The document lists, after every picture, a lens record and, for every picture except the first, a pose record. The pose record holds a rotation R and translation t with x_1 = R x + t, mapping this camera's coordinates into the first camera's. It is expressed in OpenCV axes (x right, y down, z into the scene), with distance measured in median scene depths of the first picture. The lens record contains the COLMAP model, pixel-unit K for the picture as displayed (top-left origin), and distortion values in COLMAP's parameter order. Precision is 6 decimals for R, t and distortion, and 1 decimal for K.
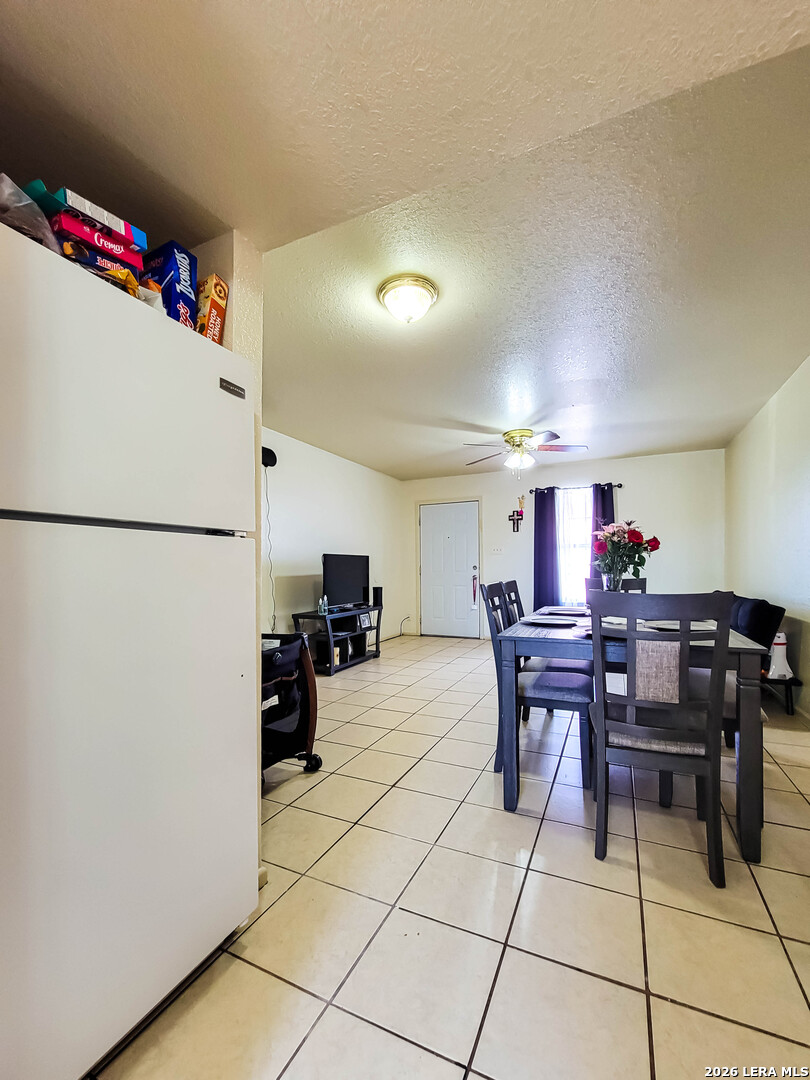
lens RADIAL K [[443.8, 0, 375.5], [0, 443.8, 583.6], [0, 0, 1]] dist [0.000310, -0.000249]
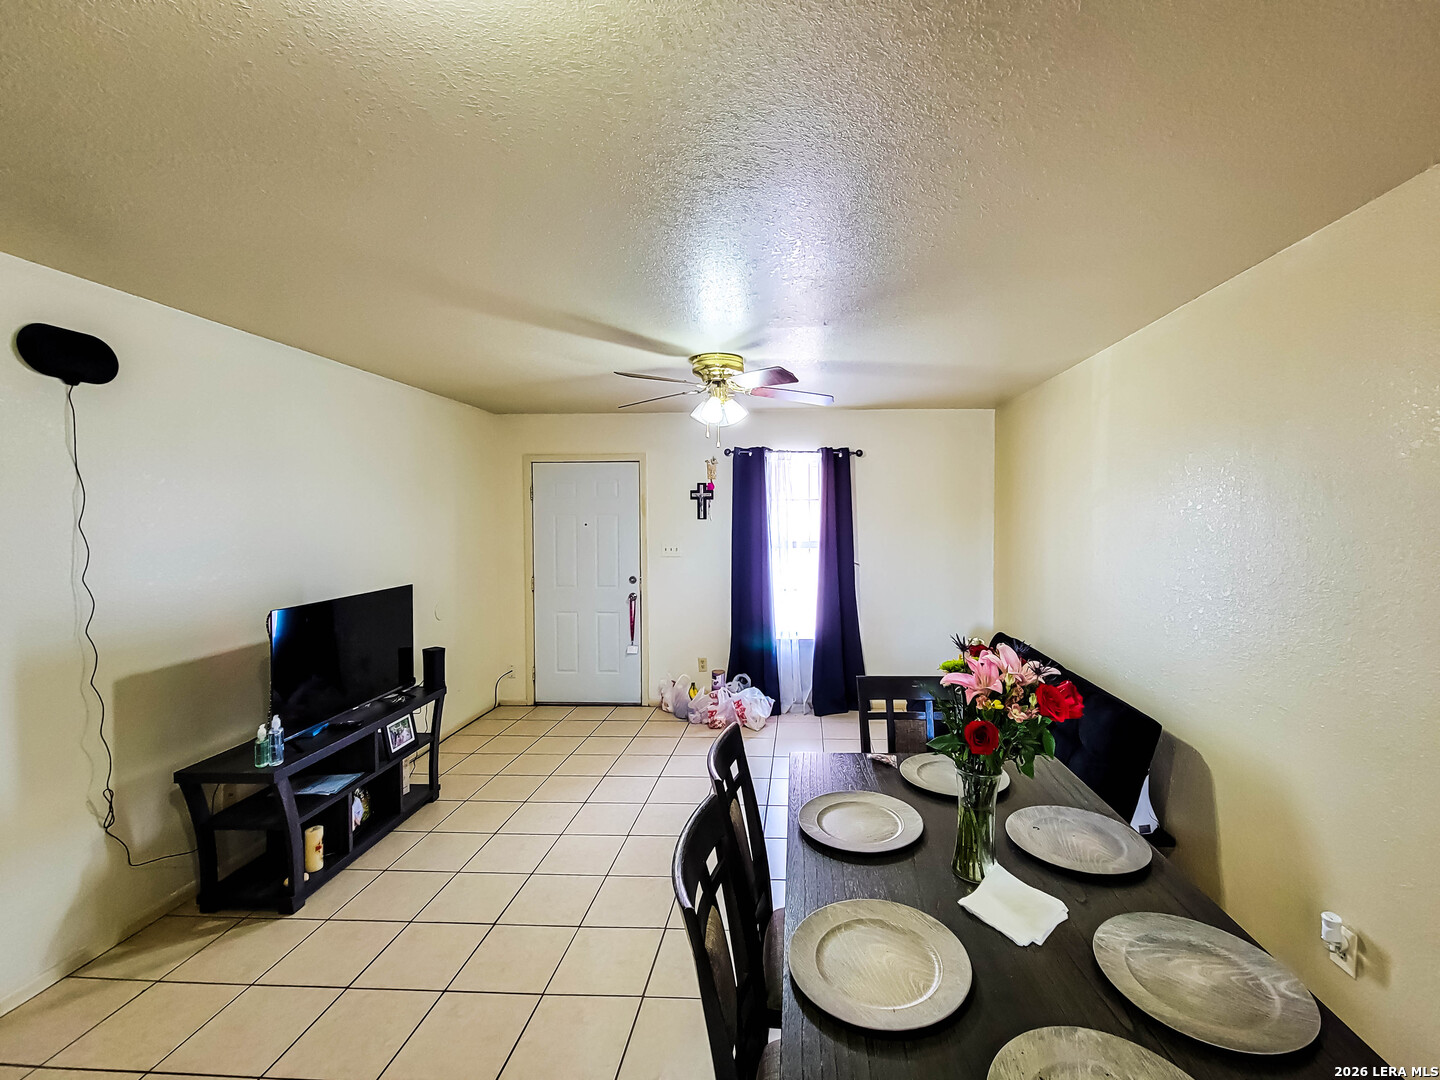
lens RADIAL K [[591.8, 0, 715.4], [0, 591.8, 531.2], [0, 0, 1]] dist [0.000310, -0.000249]
pose [[0.931329, -0.005149, 0.364143, 0.058771], [-0.001983, 0.999814, 0.019209, -0.139153], [-0.364174, -0.018612, 0.931145, 0.322209]]
